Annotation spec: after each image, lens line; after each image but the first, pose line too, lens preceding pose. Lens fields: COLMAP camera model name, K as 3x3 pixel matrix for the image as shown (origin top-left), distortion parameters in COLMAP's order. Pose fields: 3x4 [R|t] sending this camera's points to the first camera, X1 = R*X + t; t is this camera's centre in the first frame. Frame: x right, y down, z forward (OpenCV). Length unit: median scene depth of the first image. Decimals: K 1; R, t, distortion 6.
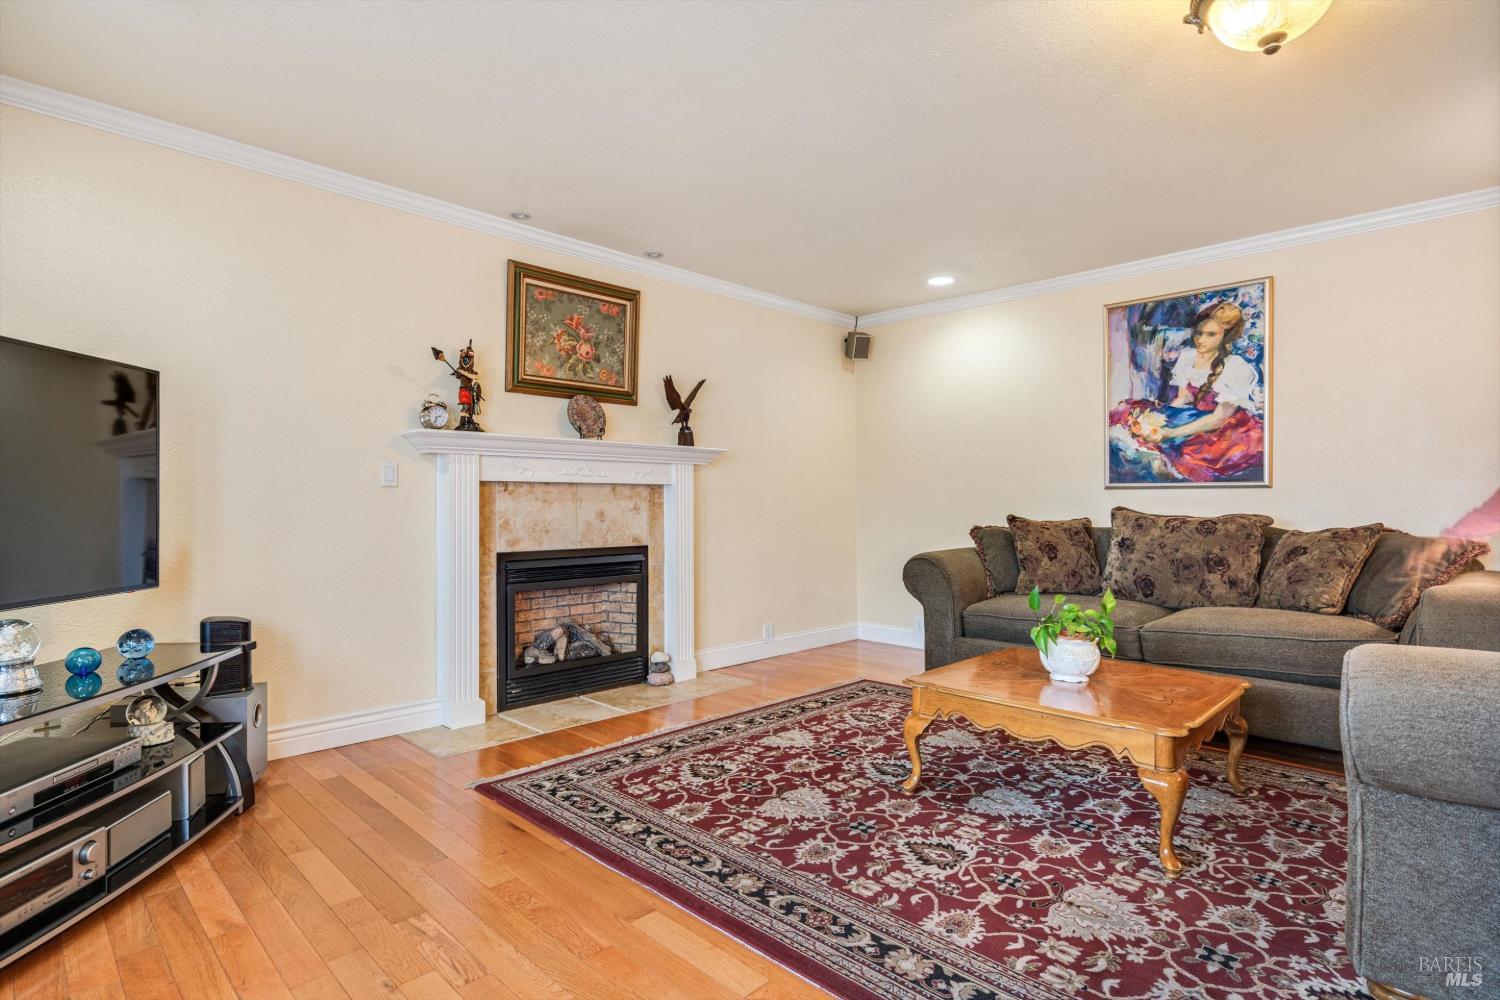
lens RADIAL K [[757.0, 0, 751.9], [0, 757.0, 511.9], [0, 0, 1]] dist [0.002652, 0.000541]
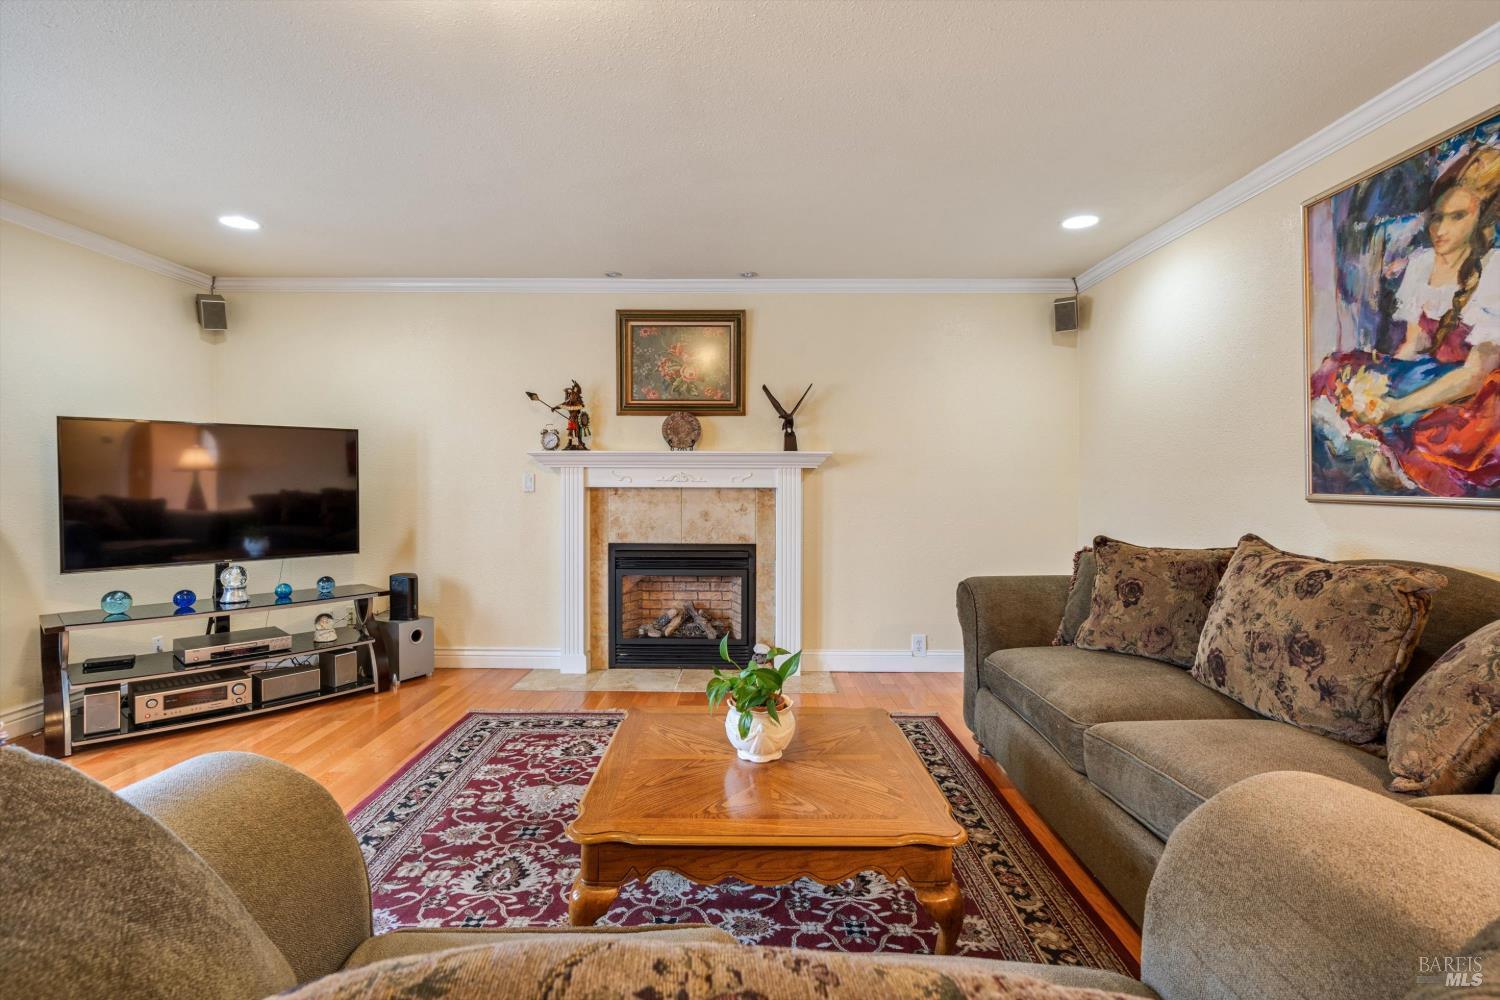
lens RADIAL K [[705.4, 0, 749.3], [0, 705.4, 499.8], [0, 0, 1]] dist [0.002215, -0.000223]
pose [[0.702228, 0.022960, -0.711582, 0.628959], [-0.014054, 0.999732, 0.018389, -0.041238], [0.711814, -0.002913, 0.702362, 0.315856]]
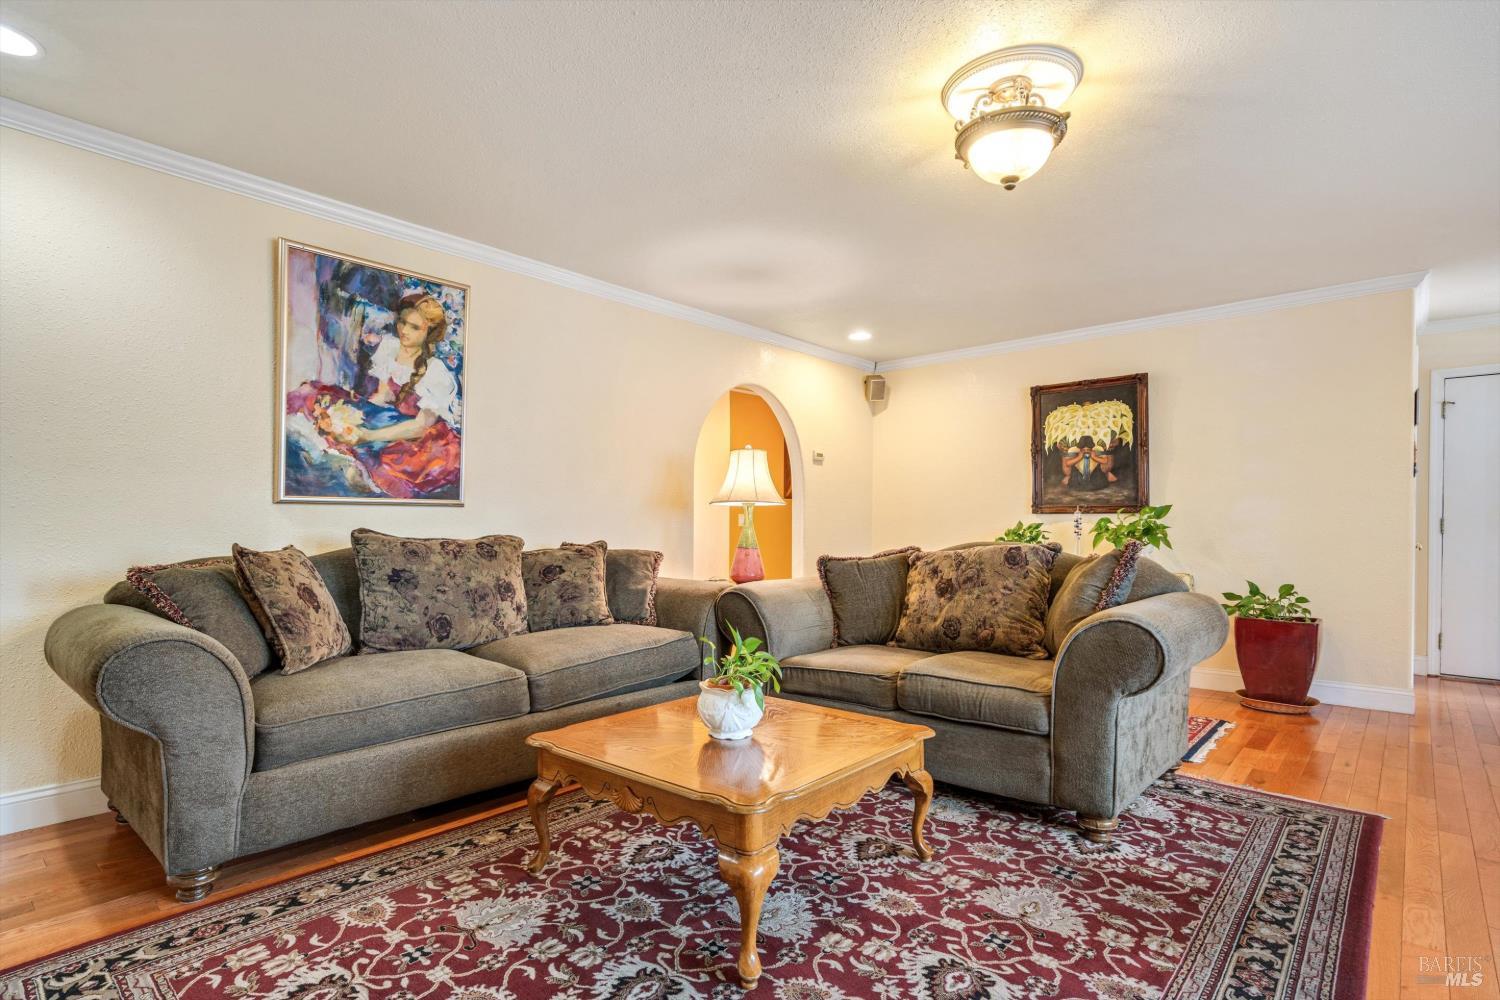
lens RADIAL K [[757.0, 0, 743.8], [0, 757.0, 526.5], [0, 0, 1]] dist [0.002652, 0.000541]
pose [[-0.051436, -0.006379, 0.998656, -0.281185], [0.011201, 0.999913, 0.006964, -0.009941], [-0.998613, 0.011544, -0.051361, 0.689901]]
